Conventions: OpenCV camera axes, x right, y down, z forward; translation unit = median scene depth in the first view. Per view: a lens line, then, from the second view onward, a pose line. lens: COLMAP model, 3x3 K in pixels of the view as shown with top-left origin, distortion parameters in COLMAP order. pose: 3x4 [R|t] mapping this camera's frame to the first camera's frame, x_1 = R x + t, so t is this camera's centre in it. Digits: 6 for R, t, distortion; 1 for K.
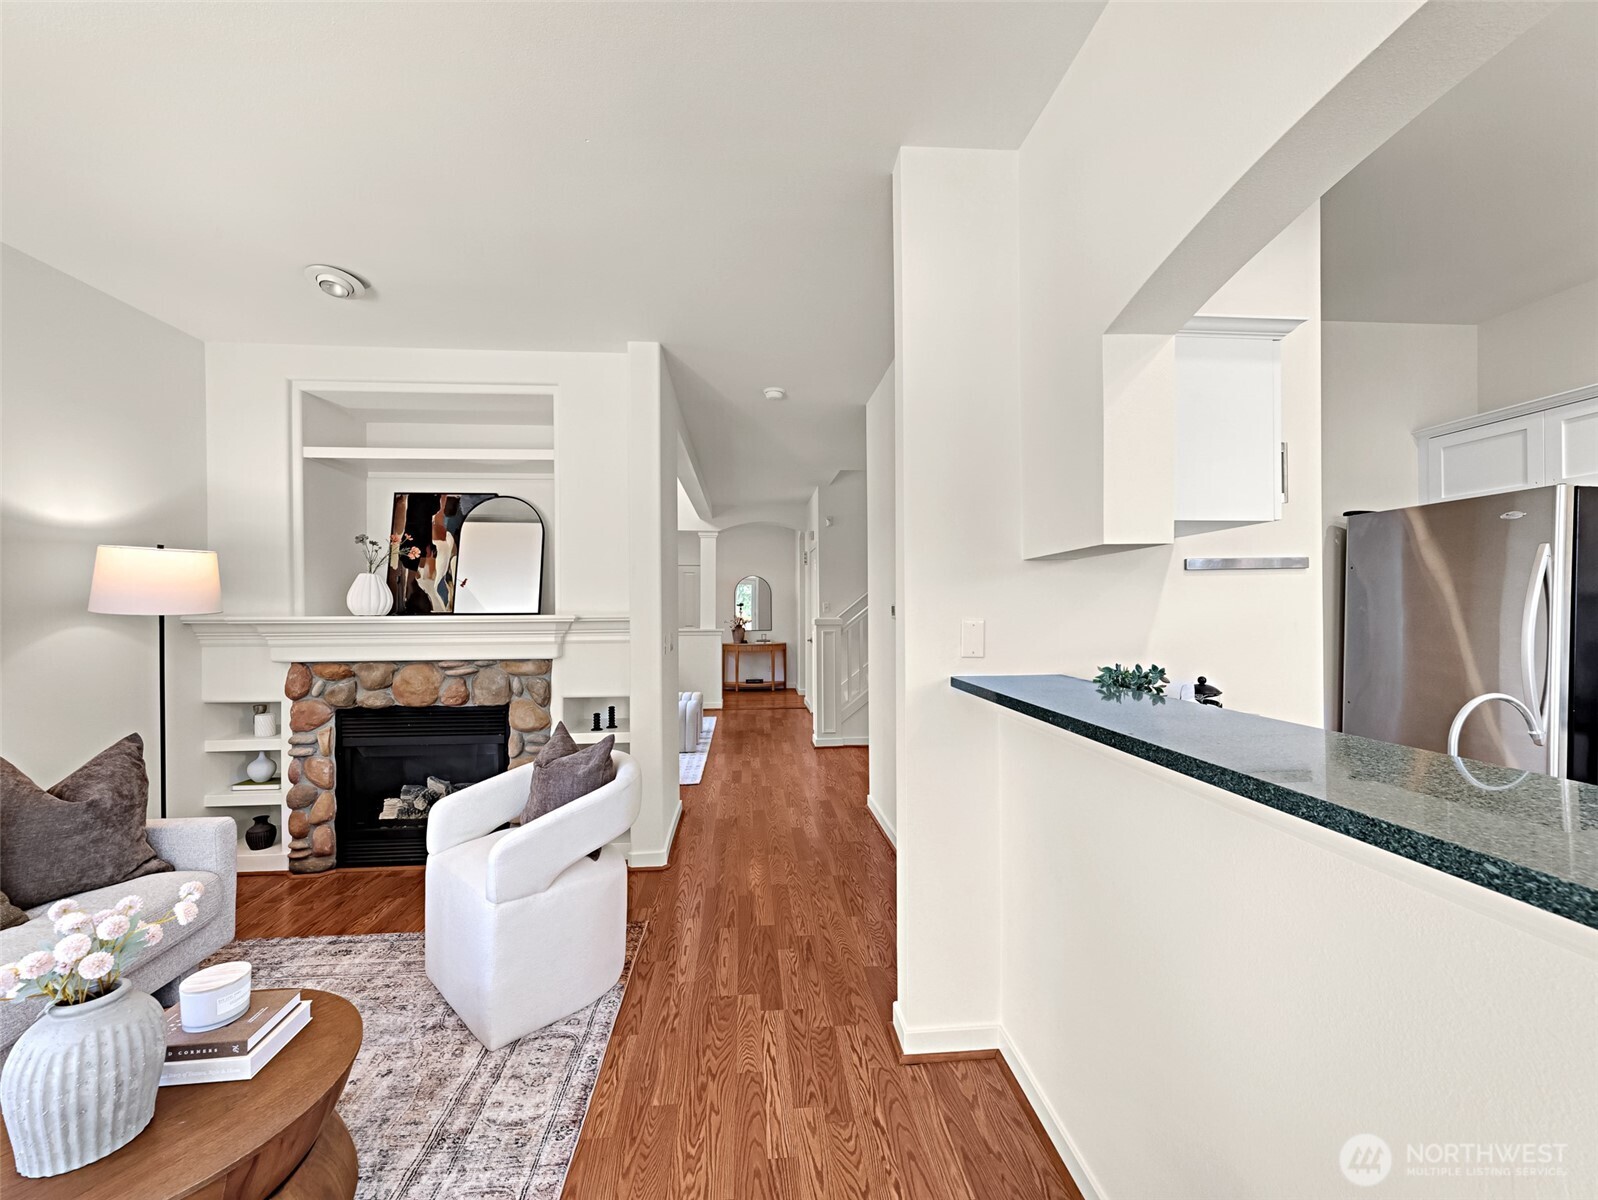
lens RADIAL K [[652.0, 0, 799.4], [0, 652.0, 608.6], [0, 0, 1]] dist [0.001200, 0.000377]
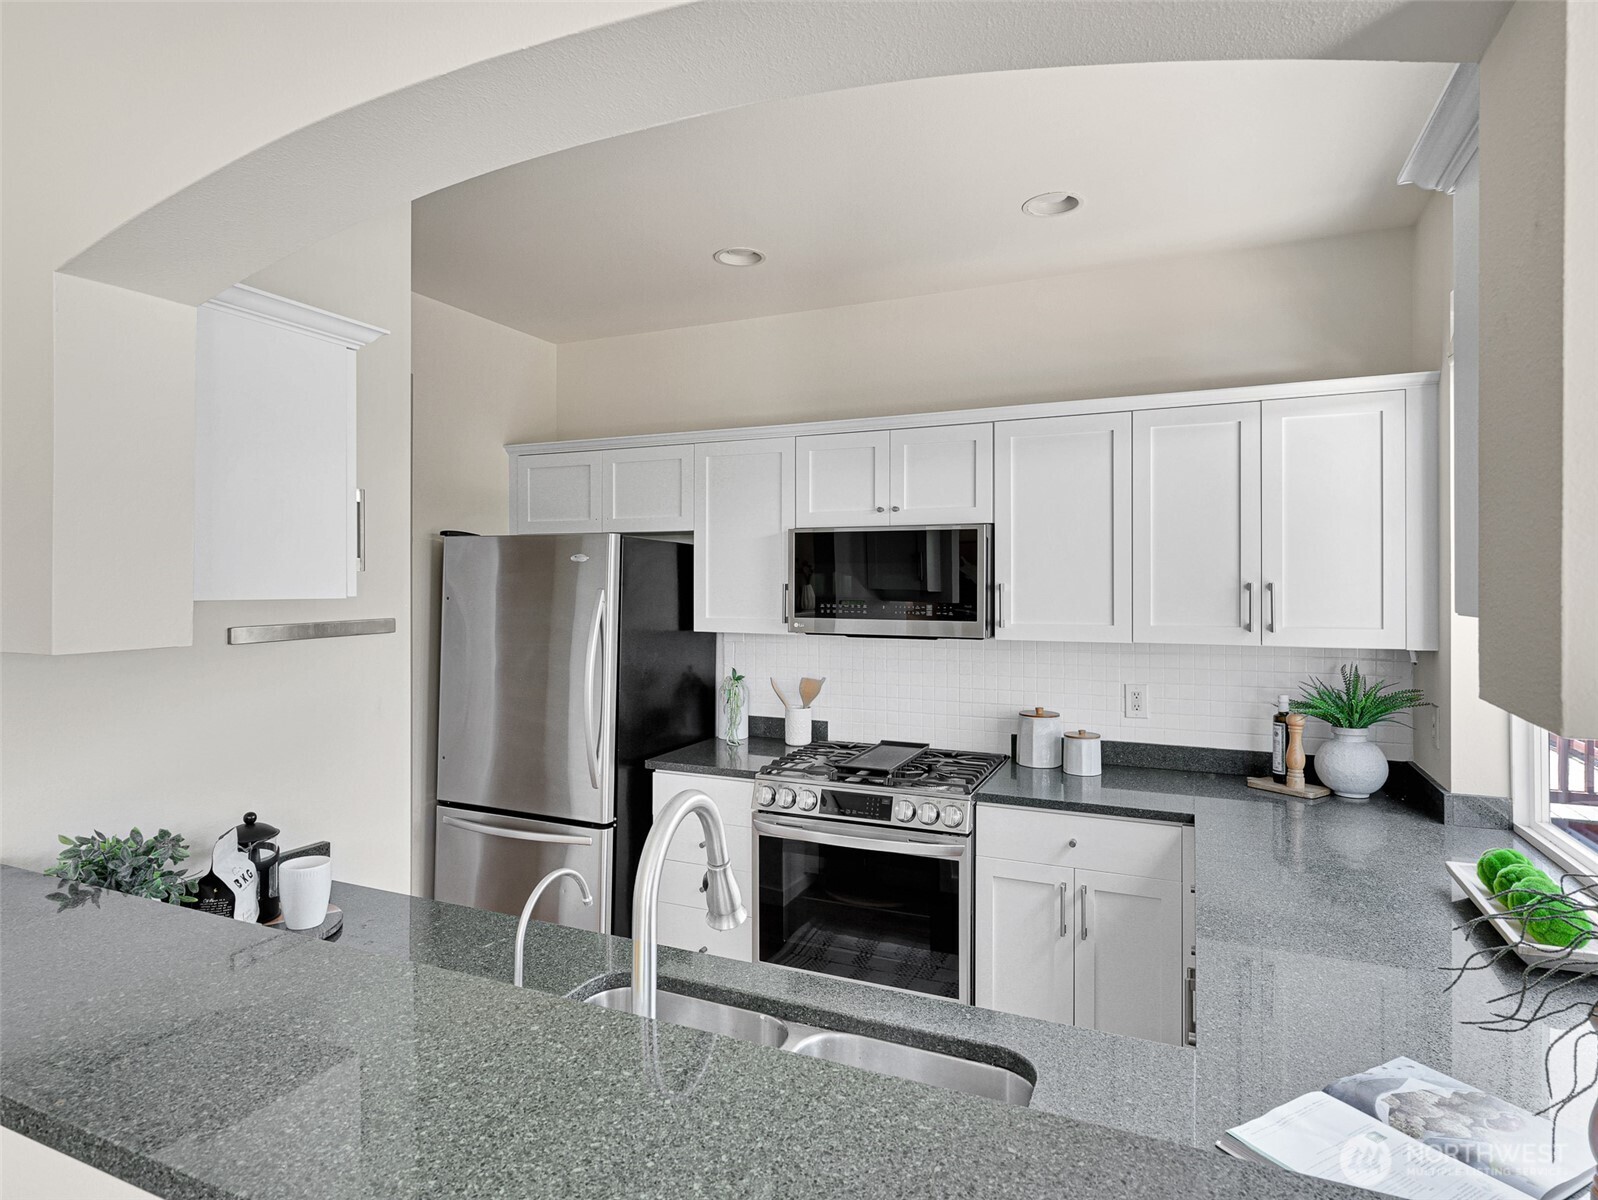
lens RADIAL K [[887.8, 0, 801.9], [0, 887.8, 589.0], [0, 0, 1]] dist [-0.005244, 0.000324]
pose [[0.479139, 0.005536, 0.877721, 0.102101], [-0.009579, 0.999954, -0.001078, -0.138116], [-0.877687, -0.007891, 0.479170, 0.084047]]
